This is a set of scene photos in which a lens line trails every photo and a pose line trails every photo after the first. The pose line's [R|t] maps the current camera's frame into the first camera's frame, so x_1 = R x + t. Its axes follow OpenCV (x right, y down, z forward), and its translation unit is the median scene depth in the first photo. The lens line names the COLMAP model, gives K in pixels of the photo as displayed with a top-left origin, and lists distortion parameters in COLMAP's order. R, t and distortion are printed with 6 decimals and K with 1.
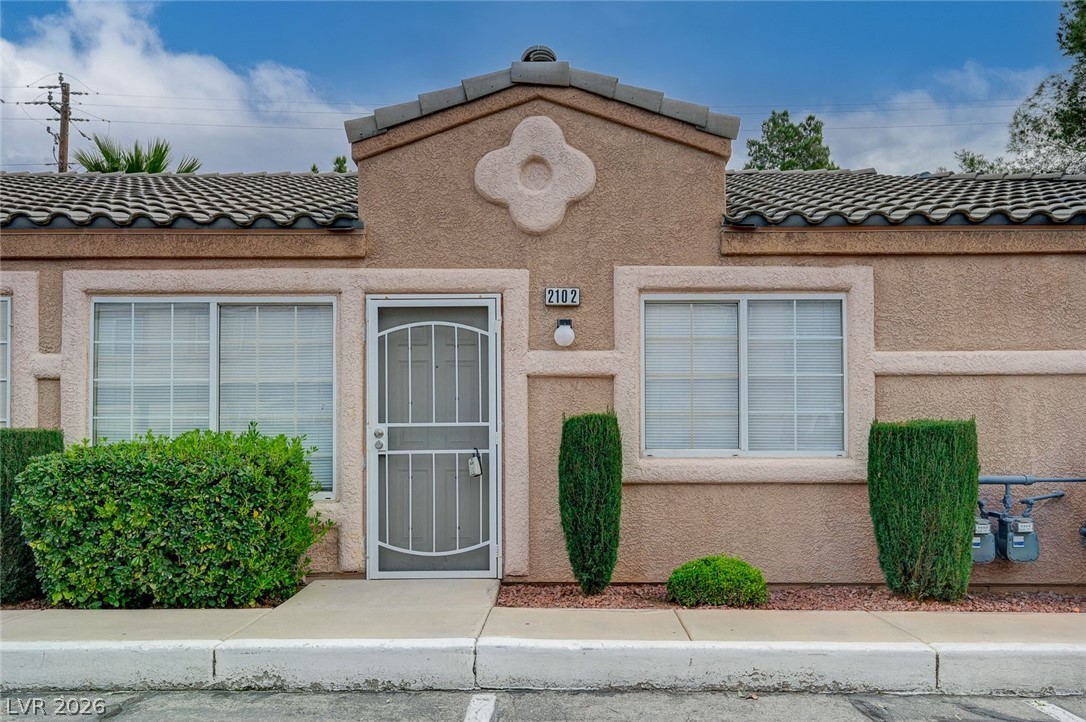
lens RADIAL K [[938.5, 0, 552.2], [0, 938.5, 364.1], [0, 0, 1]] dist [0.003531, 0.005539]
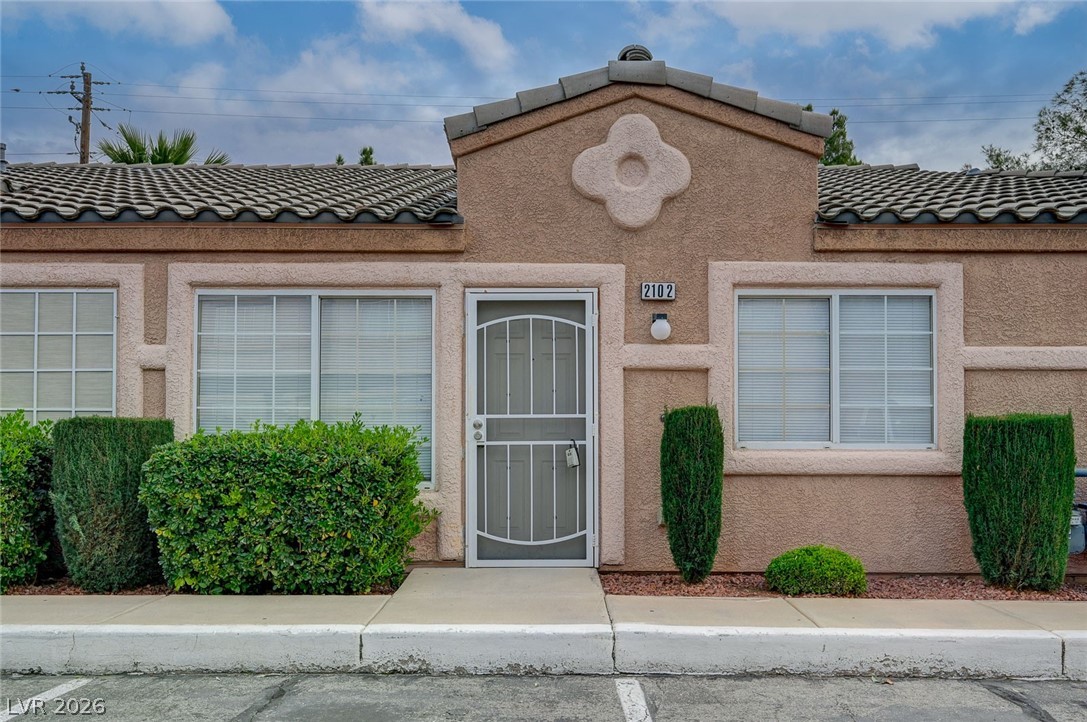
lens RADIAL K [[939.4, 0, 535.4], [0, 939.4, 357.4], [0, 0, 1]] dist [0.003531, 0.005539]
pose [[0.999982, 0.004693, 0.003646, -0.126322], [-0.004694, 0.999989, 0.000228, 0.000373], [-0.003645, -0.000245, 0.999993, -0.020195]]
